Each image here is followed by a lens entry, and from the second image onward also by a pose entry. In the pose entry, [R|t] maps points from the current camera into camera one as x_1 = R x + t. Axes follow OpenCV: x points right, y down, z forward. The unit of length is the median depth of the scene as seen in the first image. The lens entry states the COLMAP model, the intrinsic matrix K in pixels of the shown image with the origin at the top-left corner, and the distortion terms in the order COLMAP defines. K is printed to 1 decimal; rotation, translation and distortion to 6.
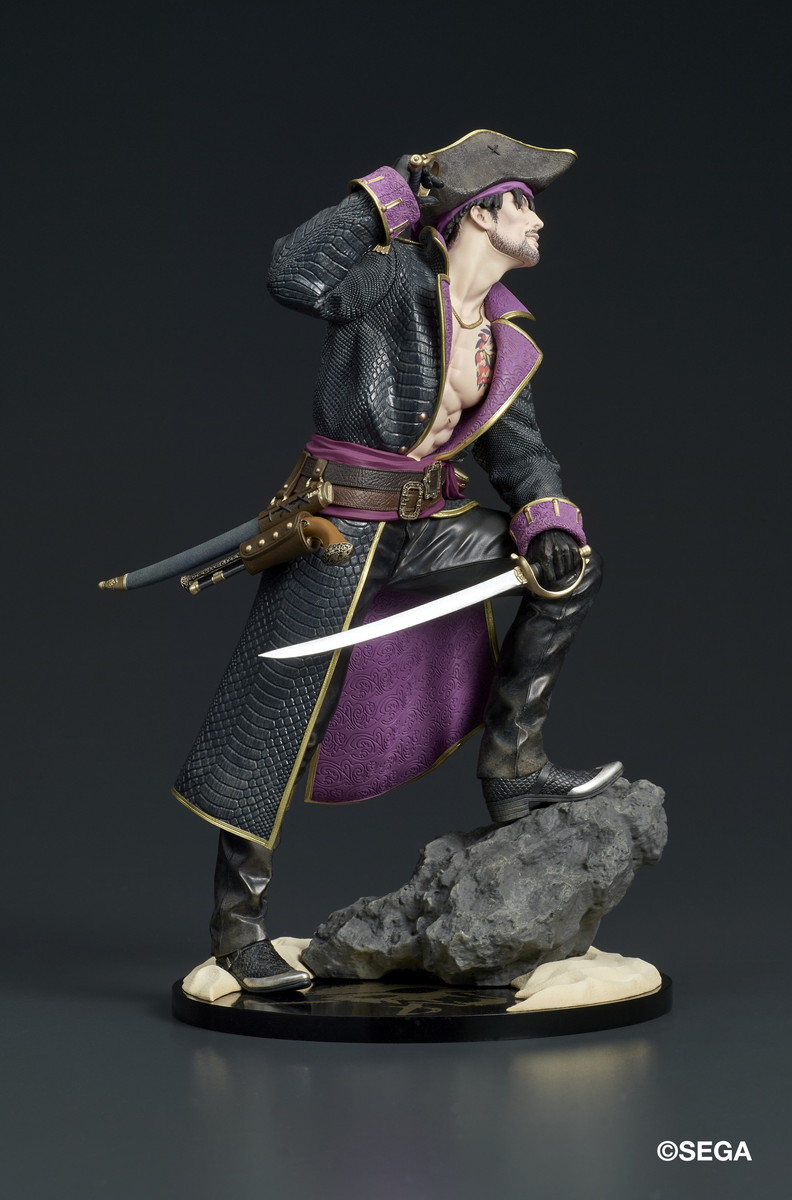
lens RADIAL K [[3654.4, 0, 396.0], [0, 3654.4, 600.0], [0, 0, 1]] dist [0.087523, 0.348271]
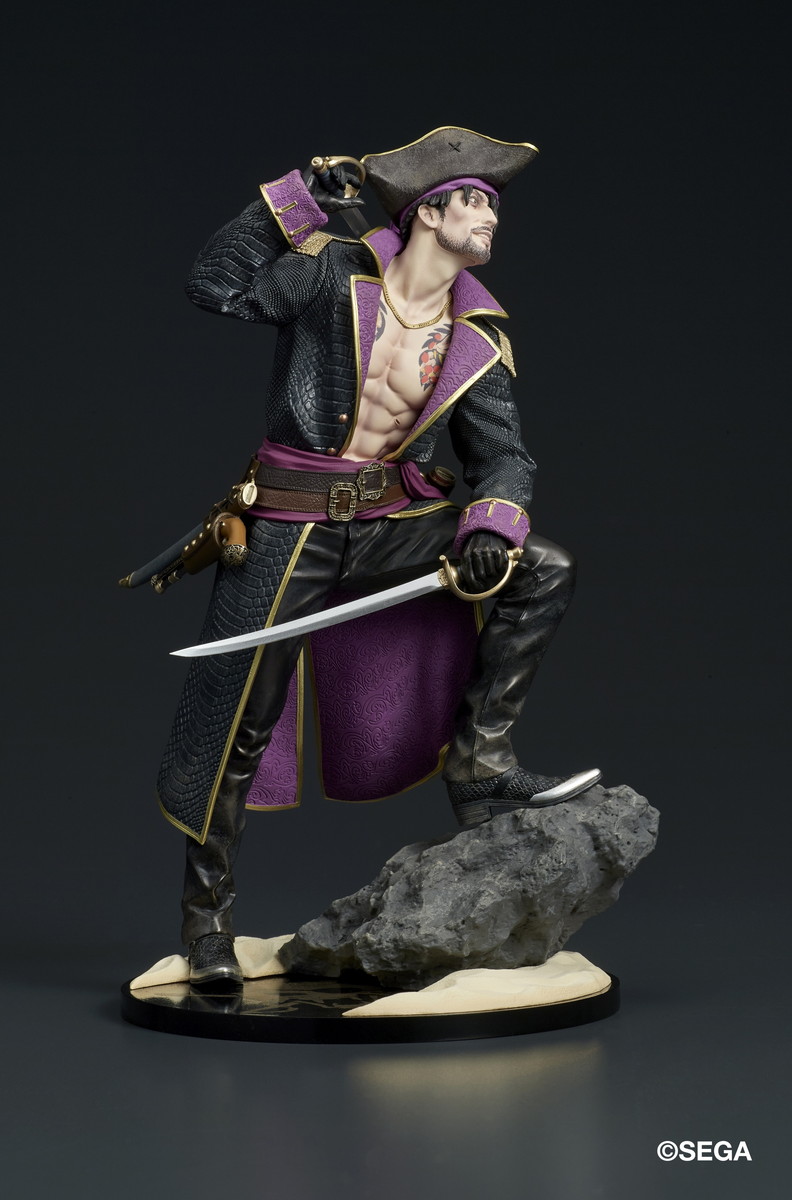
lens RADIAL K [[3654.4, 0, 396.0], [0, 3654.4, 600.0], [0, 0, 1]] dist [0.087523, 0.348271]
pose [[0.904554, 0.011692, -0.426199, 0.442442], [-0.009234, 0.999927, 0.007834, -0.008200], [0.426260, -0.003151, 0.904595, 0.099460]]
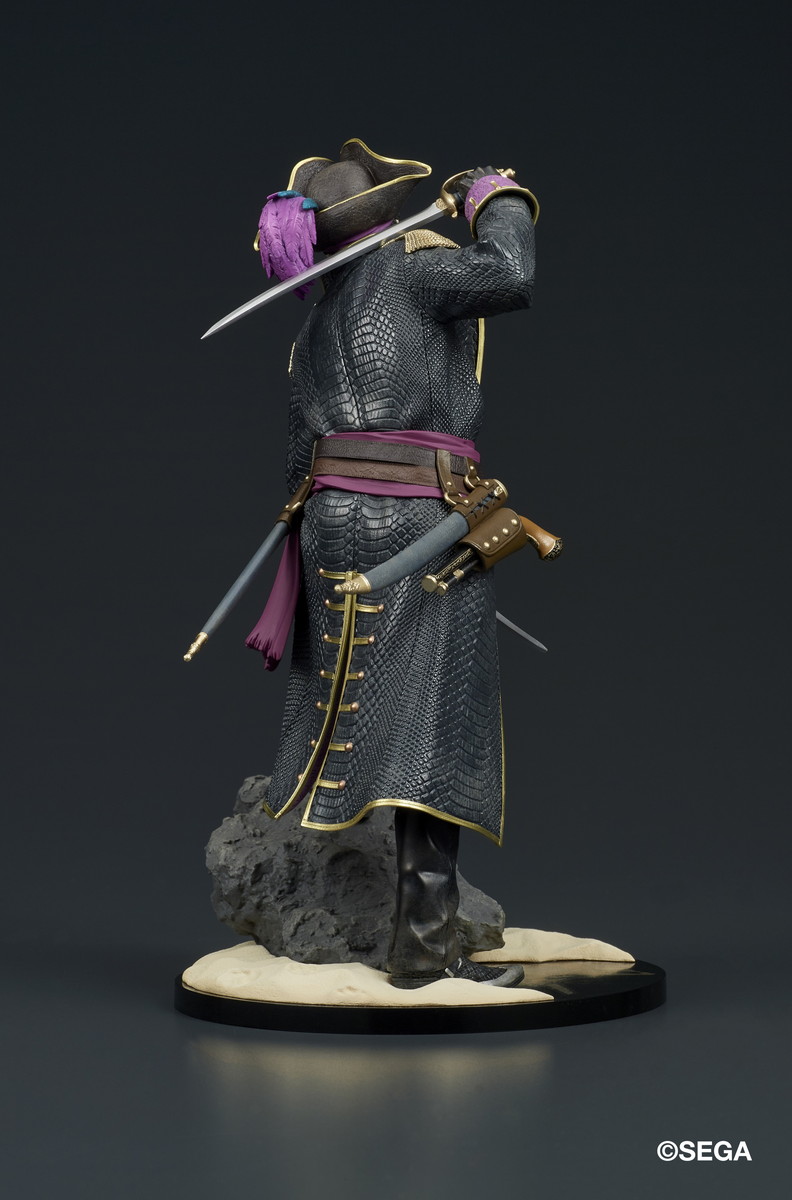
lens RADIAL K [[3654.4, 0, 396.0], [0, 3654.4, 600.0], [0, 0, 1]] dist [0.087523, 0.348271]
pose [[-0.002221, -0.010796, 0.999939, -1.016220], [0.041267, 0.999089, 0.010878, -0.010931], [-0.999146, 0.041289, -0.001773, 1.013519]]
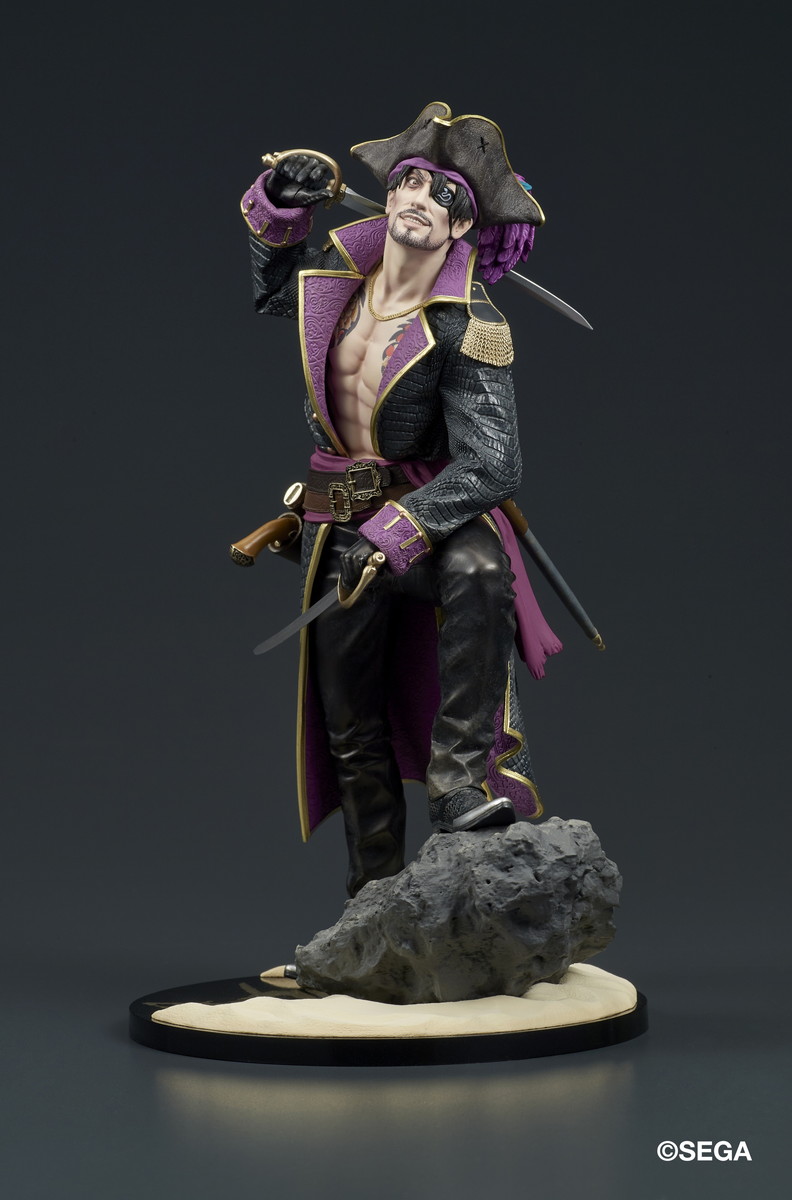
lens RADIAL K [[3654.4, 0, 396.0], [0, 3654.4, 600.0], [0, 0, 1]] dist [0.087523, 0.348271]
pose [[0.026762, 0.036978, -0.998958, 0.974227], [-0.011043, 0.999266, 0.036693, -0.036908], [0.999581, 0.010050, 0.027150, 0.983883]]
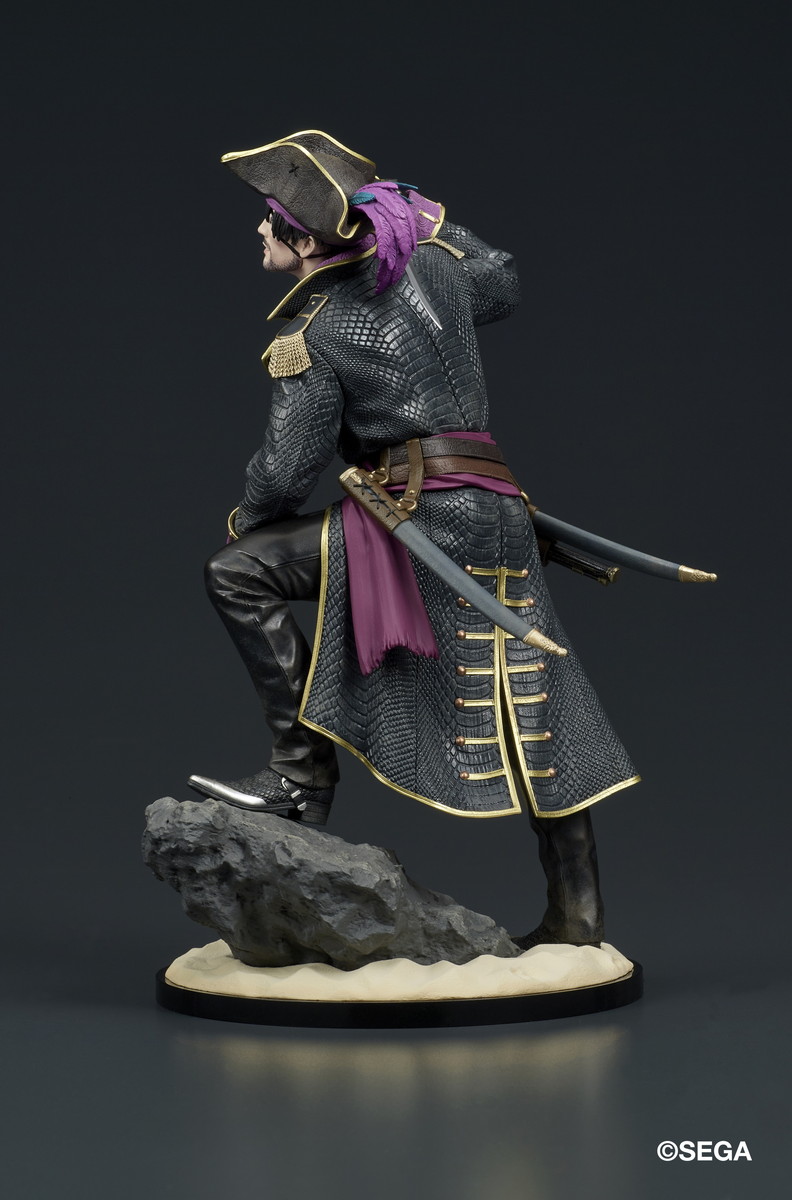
lens RADIAL K [[3654.4, 0, 396.0], [0, 3654.4, 600.0], [0, 0, 1]] dist [0.087523, 0.348271]
pose [[-0.999202, 0.028295, -0.028199, 0.034046], [0.026843, 0.998360, 0.050573, -0.051611], [0.029584, 0.049776, -0.998322, 2.038195]]
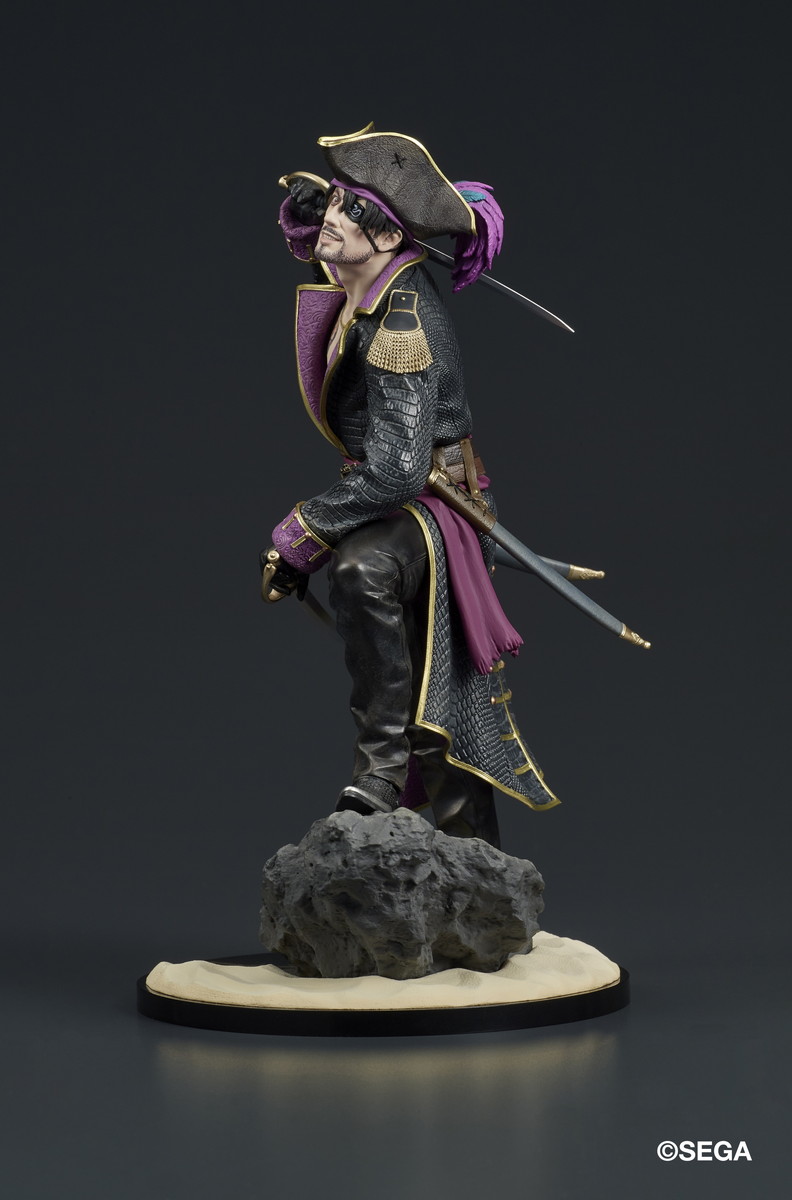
lens RADIAL K [[3654.4, 0, 396.0], [0, 3654.4, 600.0], [0, 0, 1]] dist [0.087523, 0.348271]
pose [[-0.551539, 0.042020, -0.833090, 0.852580], [0.001165, 0.998768, 0.049605, -0.050595], [0.834148, 0.026389, -0.550908, 1.573148]]
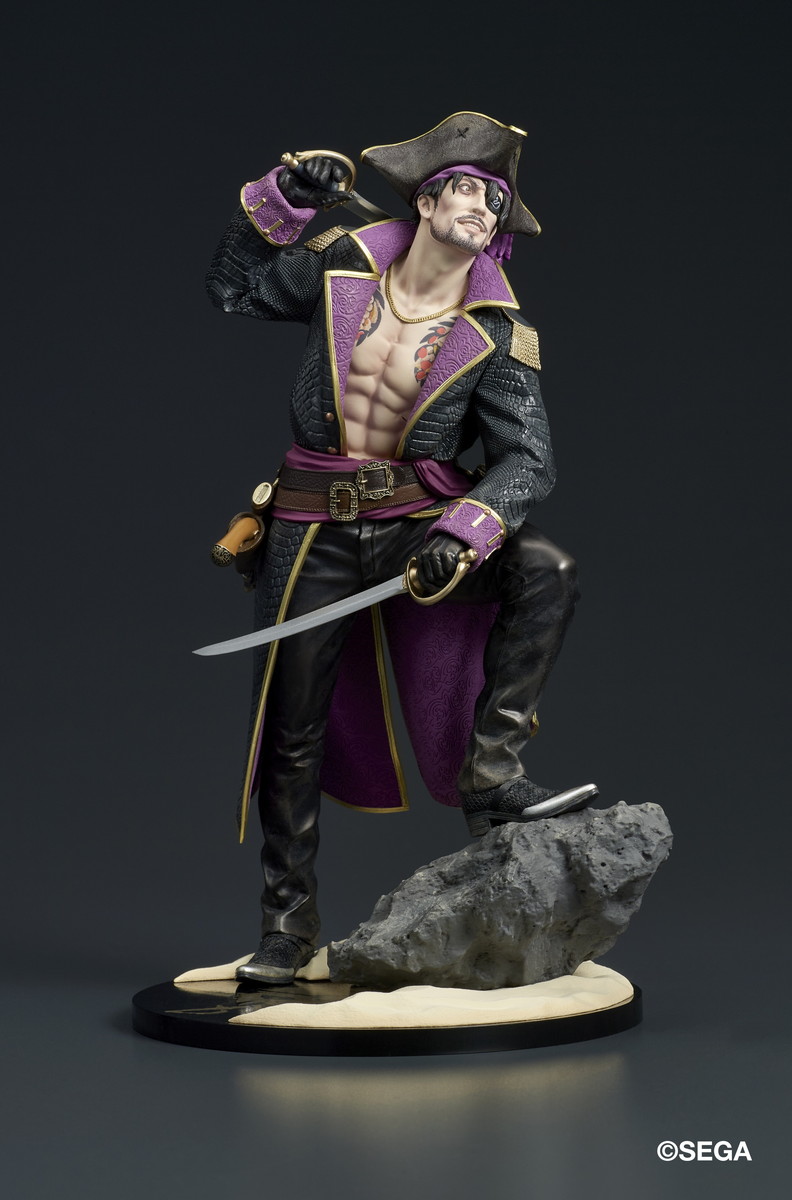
lens RADIAL K [[3654.4, 0, 396.0], [0, 3654.4, 600.0], [0, 0, 1]] dist [0.087523, 0.348271]
pose [[0.537402, 0.026576, -0.842908, 0.837609], [-0.014346, 0.999647, 0.022371, -0.022780], [0.843204, 0.000070, 0.537593, 0.480525]]
